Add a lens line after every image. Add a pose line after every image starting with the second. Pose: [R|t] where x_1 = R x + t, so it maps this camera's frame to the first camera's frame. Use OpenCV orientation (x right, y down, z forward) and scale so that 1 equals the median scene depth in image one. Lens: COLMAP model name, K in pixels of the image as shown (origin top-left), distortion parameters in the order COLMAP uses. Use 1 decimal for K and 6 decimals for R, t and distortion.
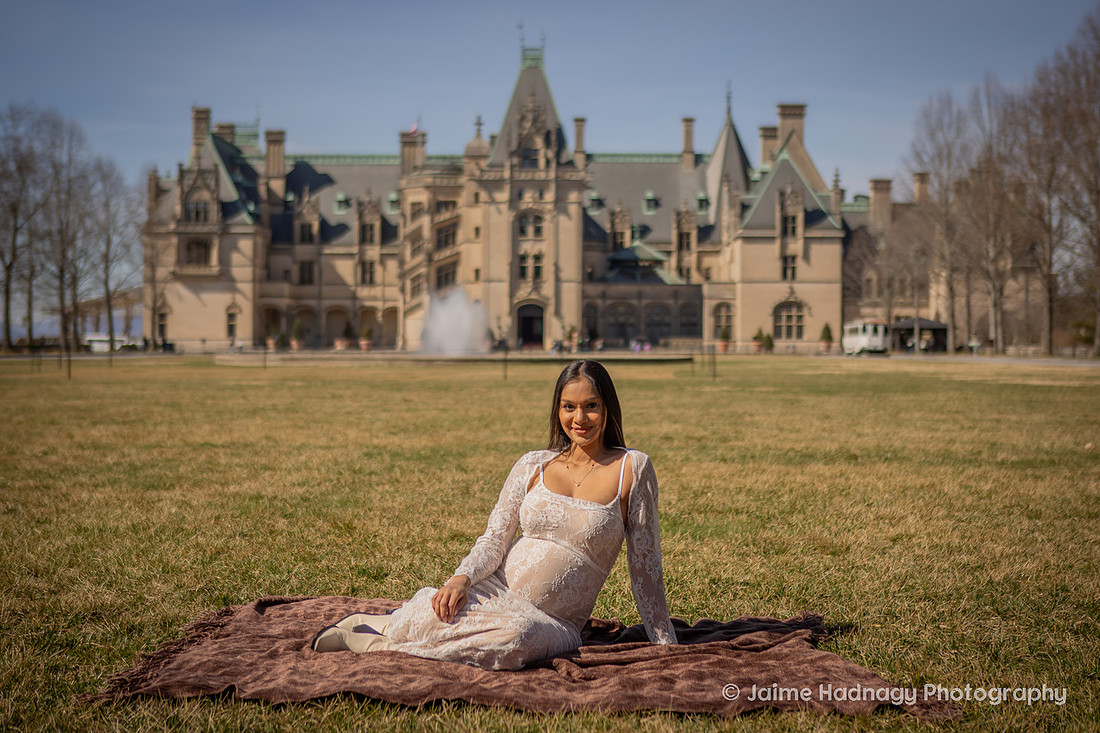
lens RADIAL K [[1771.2, 0, 559.8], [0, 1771.2, 341.8], [0, 0, 1]] dist [0.036620, 0.043734]
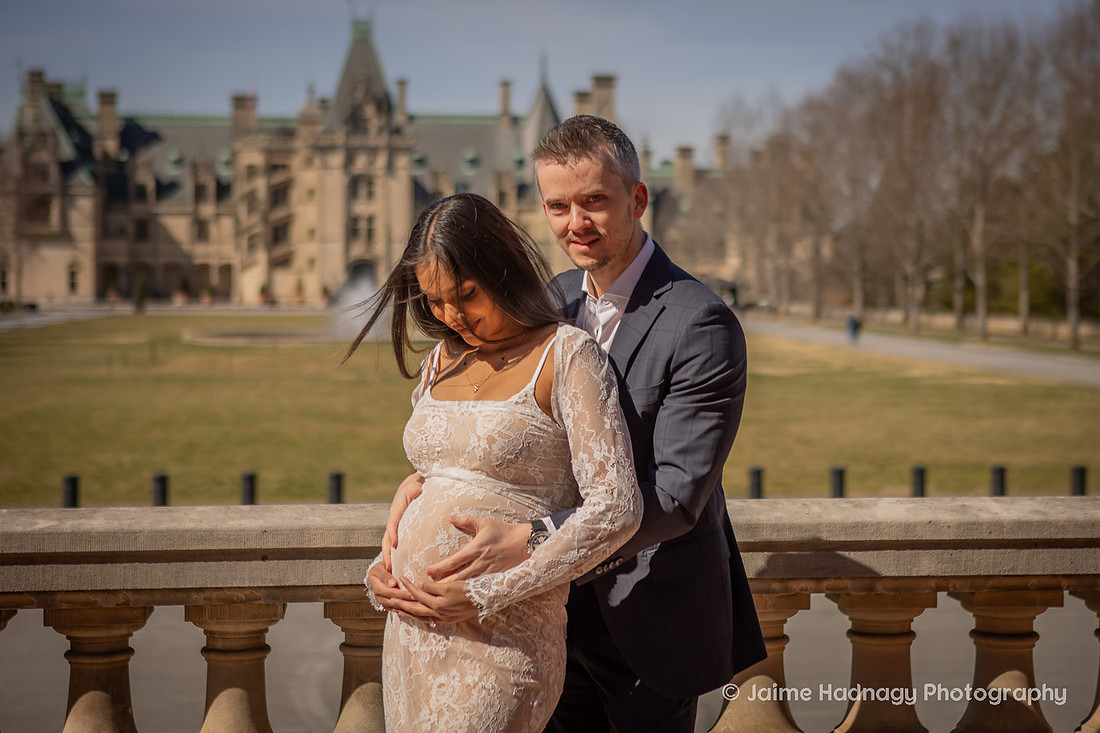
lens RADIAL K [[2000.0, 0, 602.7], [0, 2000.0, 364.7], [0, 0, 1]] dist [0.077136, 0.054244]
pose [[0.990588, -0.007903, 0.136650, -0.038660], [0.001226, 0.998804, 0.048879, -0.017969], [-0.136872, -0.048251, 0.989413, -0.219203]]
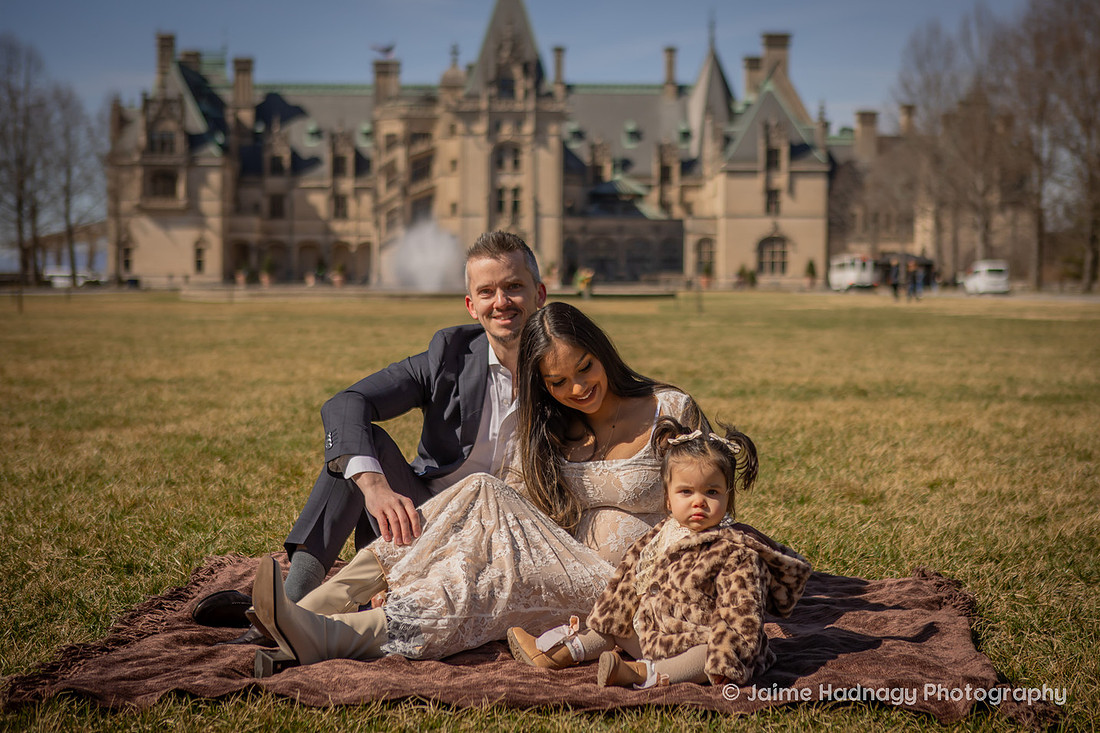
lens RADIAL K [[1800.0, 0, 593.5], [0, 1800.0, 348.1], [0, 0, 1]] dist [0.055230, 0.086537]
pose [[0.999535, -0.000894, 0.030491, -0.000129], [-0.000280, 0.999259, 0.038476, 0.000541], [-0.030502, -0.038467, 0.998794, 0.006436]]
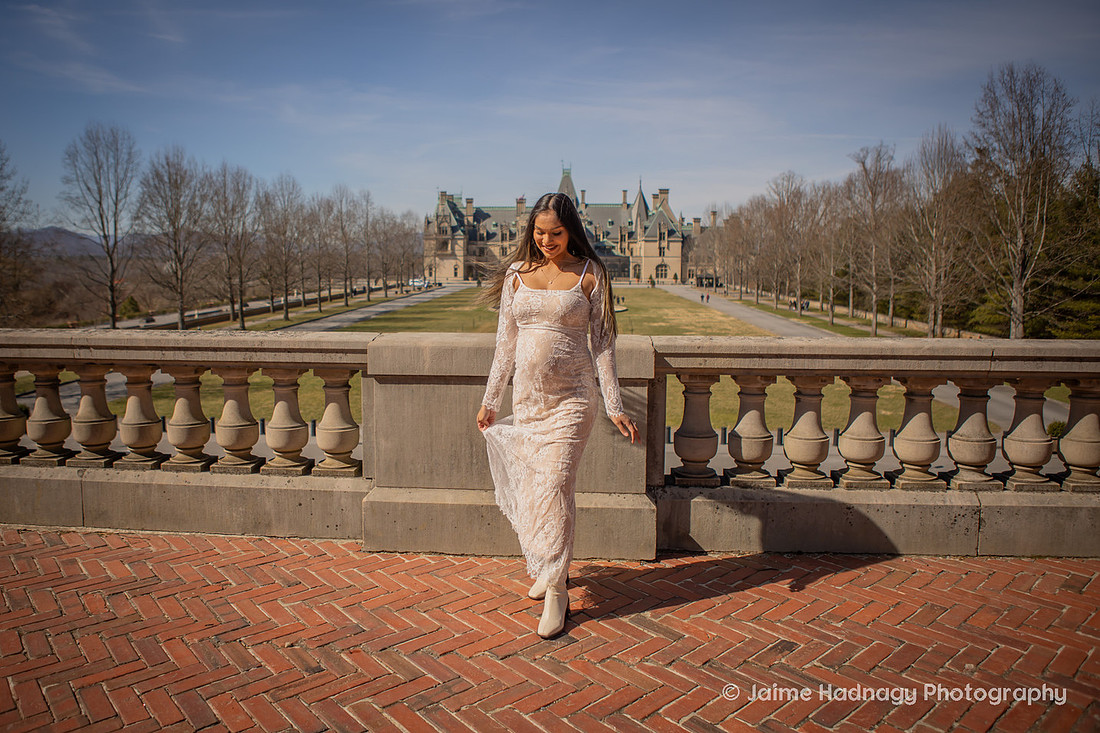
lens RADIAL K [[822.1, 0, 508.8], [0, 822.1, 339.1], [0, 0, 1]] dist [-0.117837, 0.102316]
pose [[0.997920, 0.004707, -0.064298, -0.022296], [0.002386, 0.993952, 0.109786, -0.046111], [0.064426, -0.109711, 0.991873, -0.260518]]
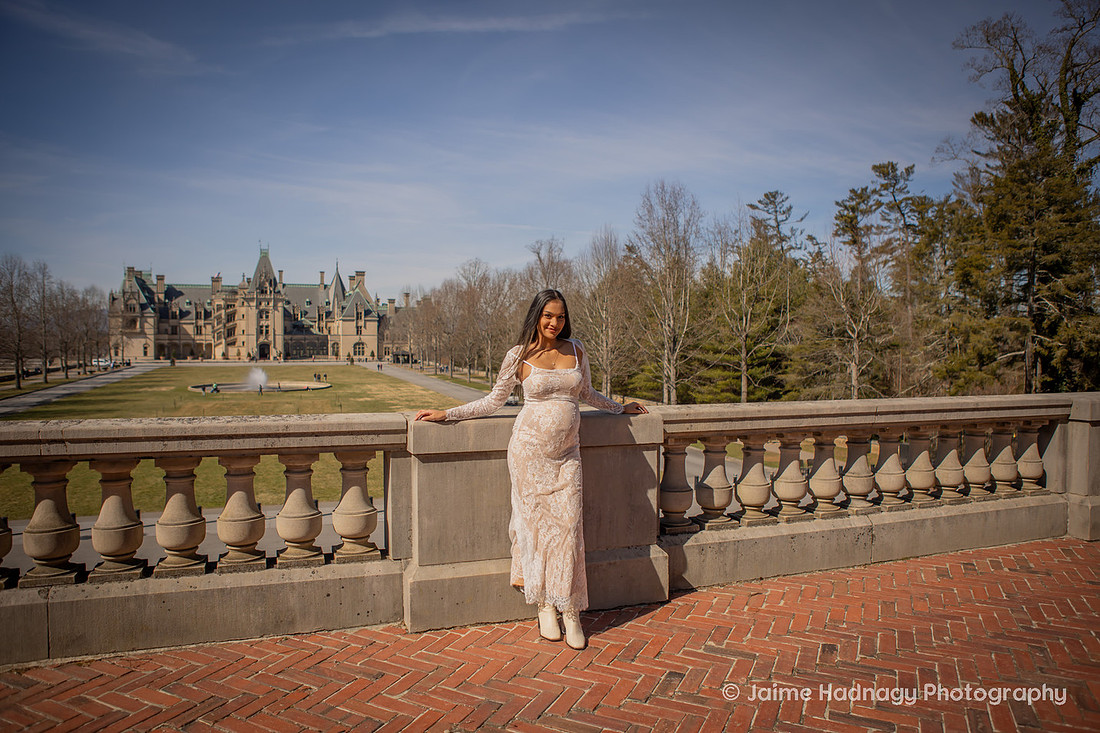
lens RADIAL K [[774.2, 0, 550.0], [0, 774.2, 366.5], [0, 0, 1]] dist [-0.111247, 0.086968]
pose [[0.932456, -0.012028, 0.361084, -0.031007], [-0.006221, 0.998763, 0.049333, -0.046171], [-0.361231, -0.048248, 0.931227, -0.259668]]
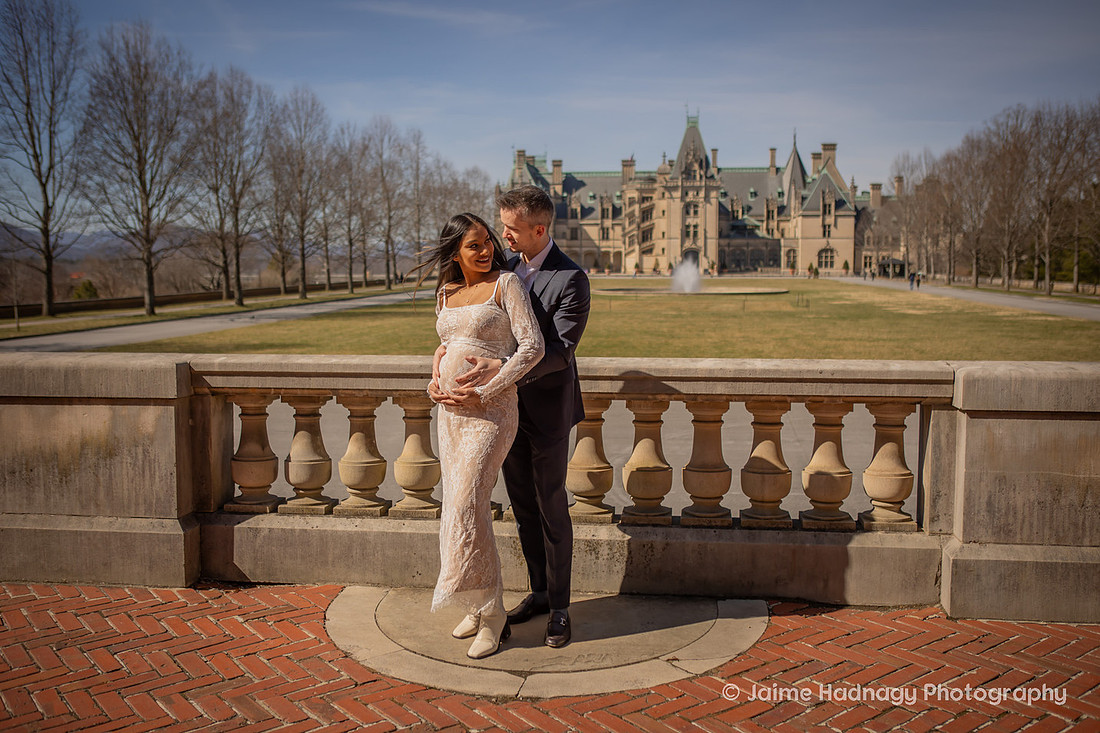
lens RADIAL K [[1102.6, 0, 550.0], [0, 1102.6, 366.5], [0, 0, 1]] dist [-0.077453, 0.139410]
pose [[0.993596, 0.005201, -0.112873, -0.033562], [0.006333, 0.994806, 0.101587, -0.017879], [0.112816, -0.101652, 0.988403, -0.223685]]
